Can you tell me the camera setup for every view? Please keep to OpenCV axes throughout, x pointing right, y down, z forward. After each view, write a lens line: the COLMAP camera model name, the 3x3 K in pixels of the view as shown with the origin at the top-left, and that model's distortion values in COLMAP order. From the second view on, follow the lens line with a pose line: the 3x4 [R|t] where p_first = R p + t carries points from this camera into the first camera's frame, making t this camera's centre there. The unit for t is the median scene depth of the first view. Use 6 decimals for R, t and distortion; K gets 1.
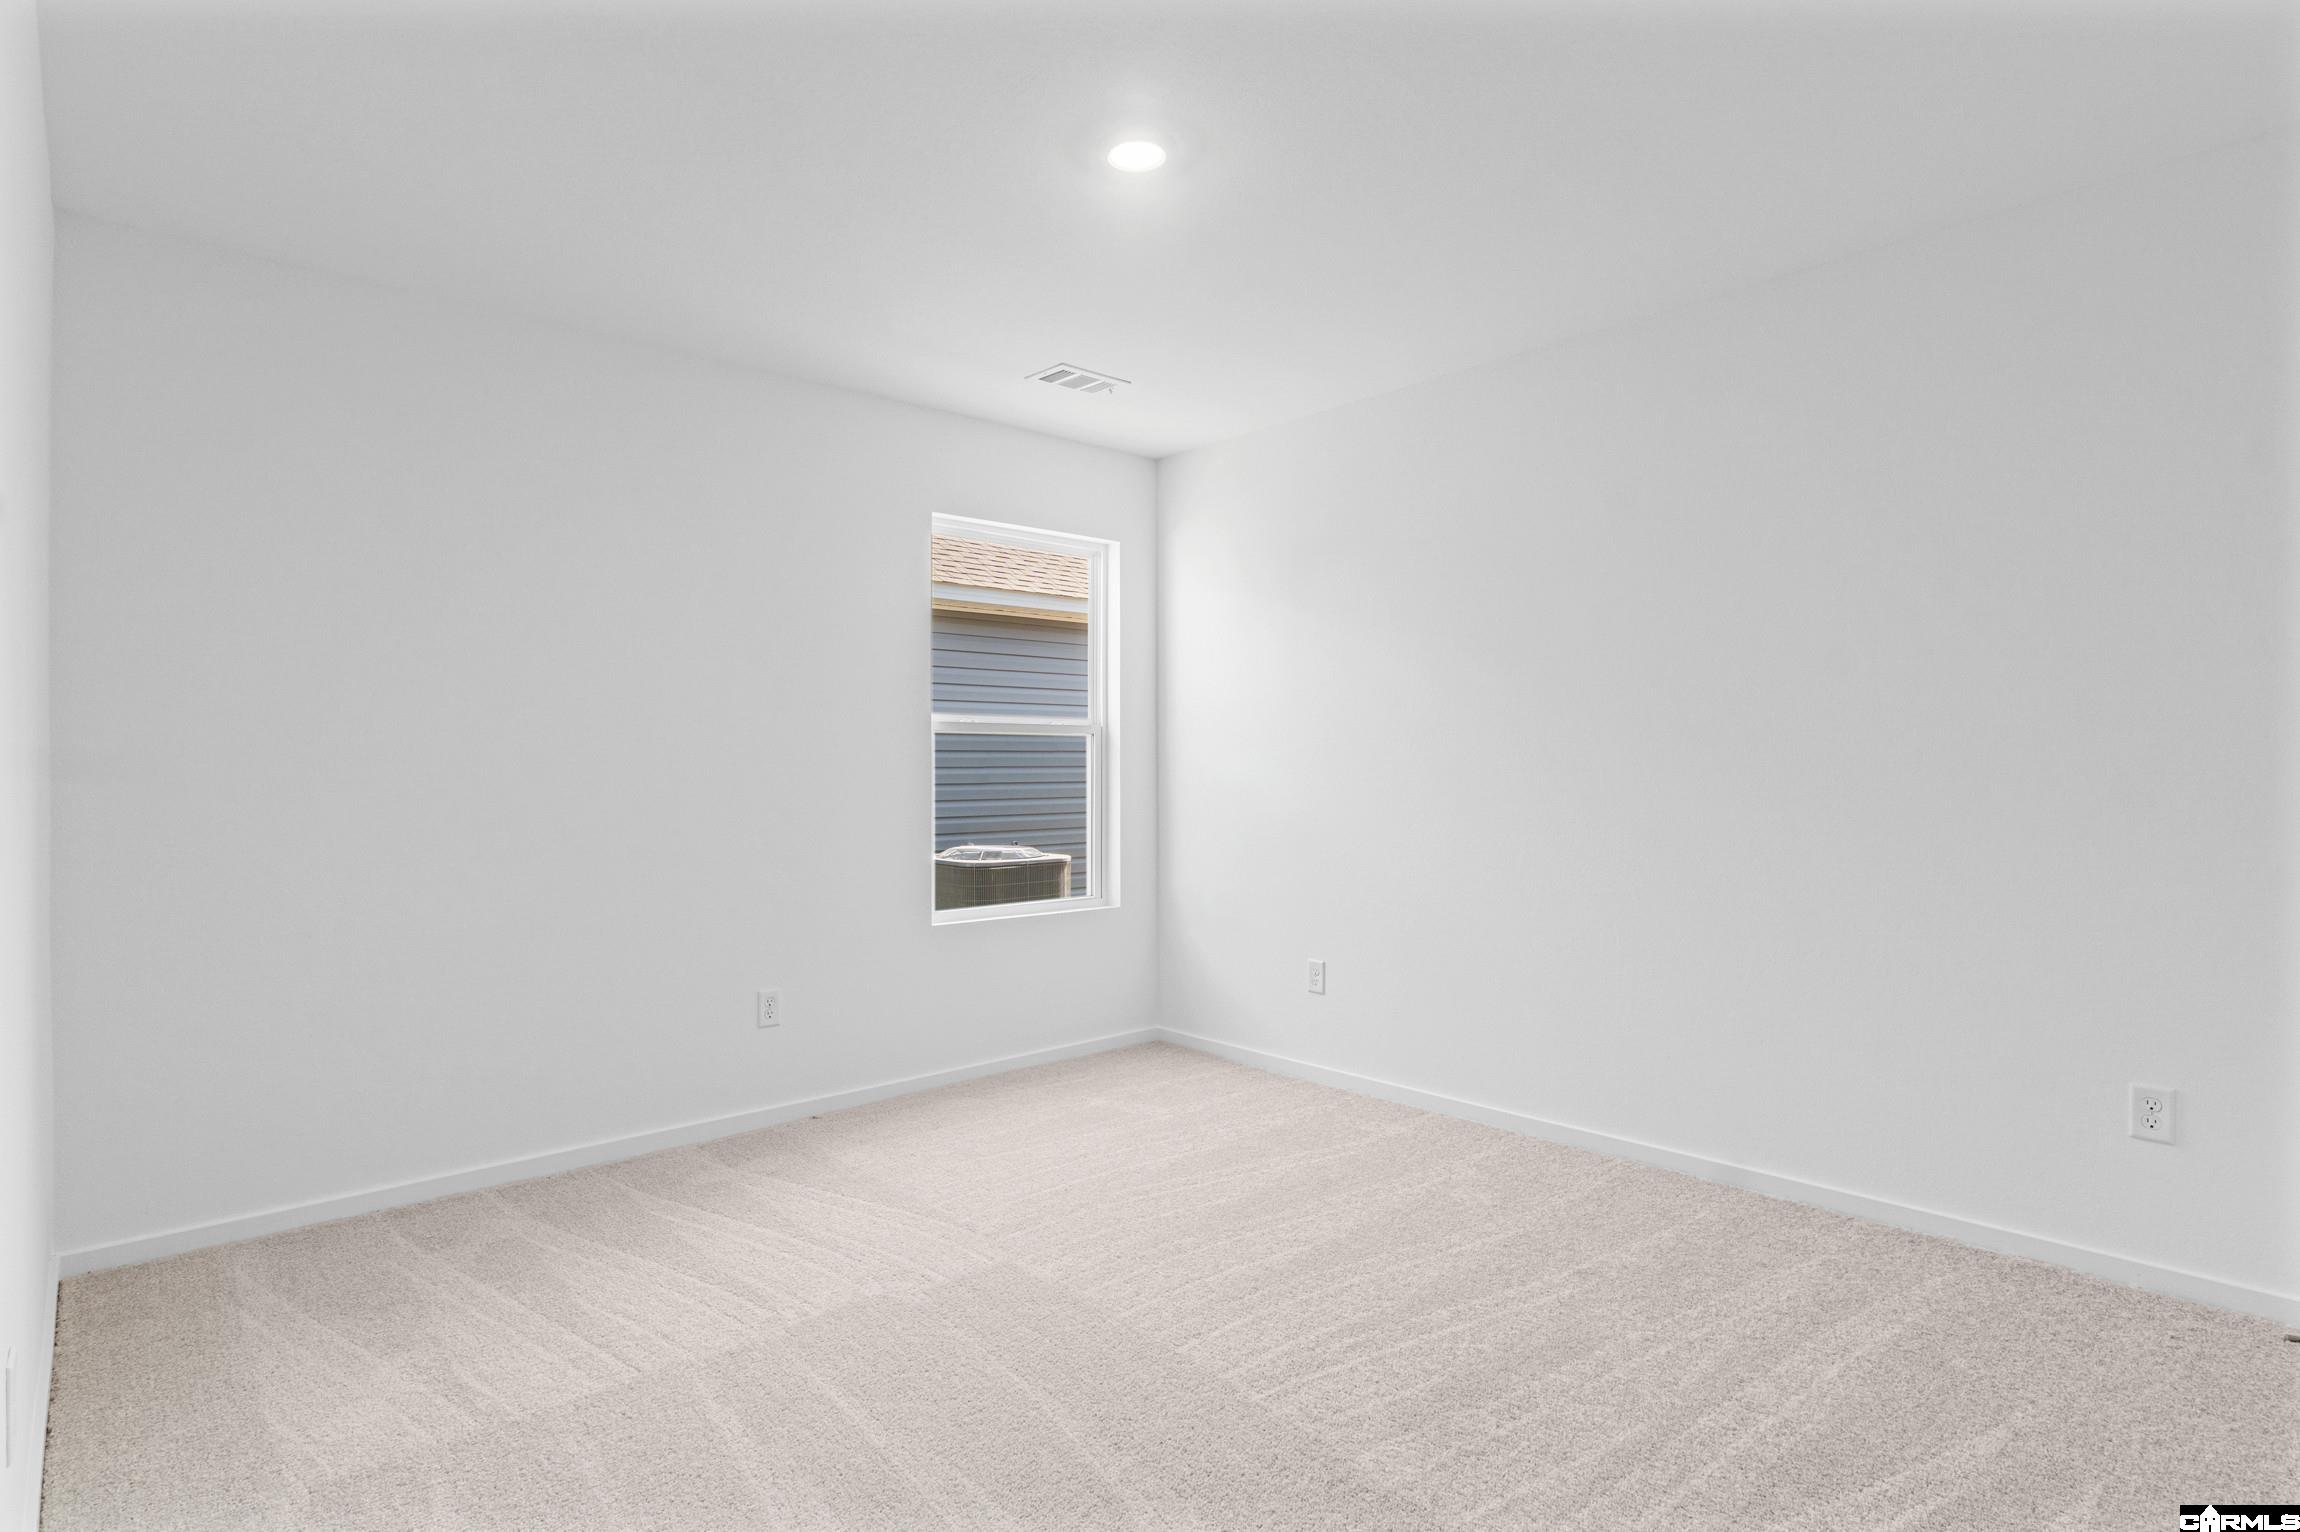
lens RADIAL K [[1177.3, 0, 1133.6], [0, 1177.3, 757.9], [0, 0, 1]] dist [-0.008021, 0.003281]
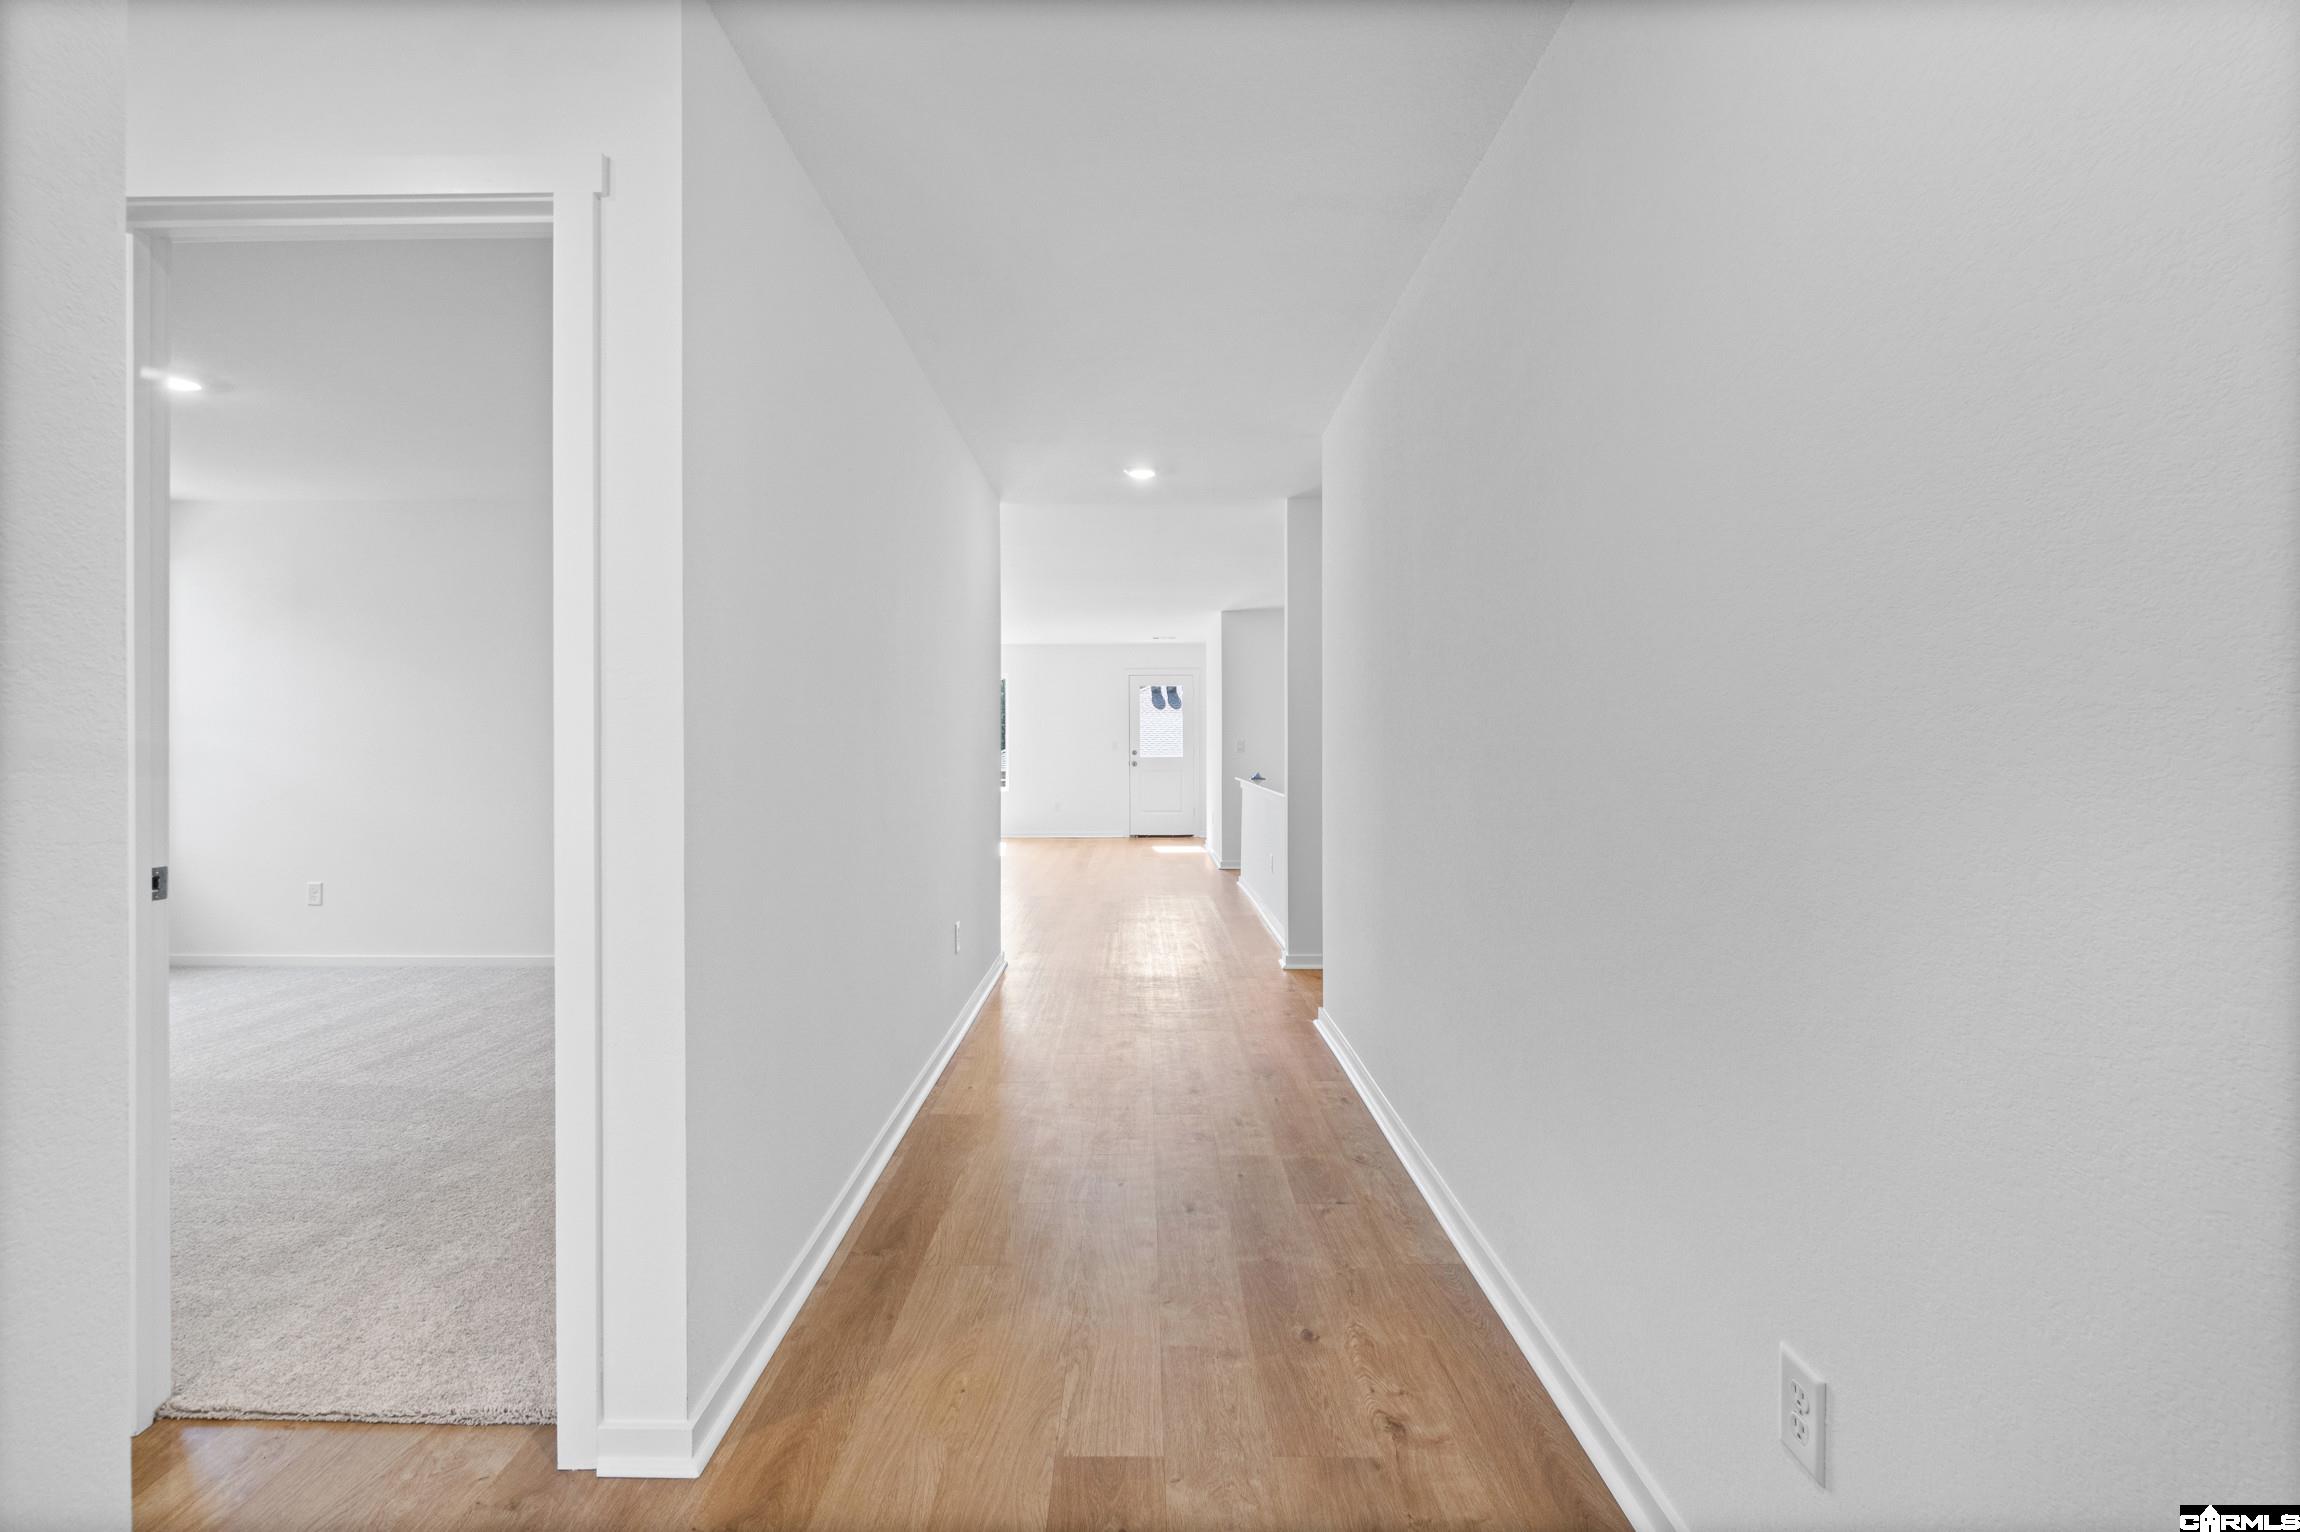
lens RADIAL K [[1012.7, 0, 1144.1], [0, 1012.7, 753.4], [0, 0, 1]] dist [-0.001016, -0.000139]
pose [[0.672154, -0.006926, 0.740379, -0.082214], [-0.001964, 0.999936, 0.011138, -0.004363], [-0.740409, -0.008941, 0.672098, -0.608709]]
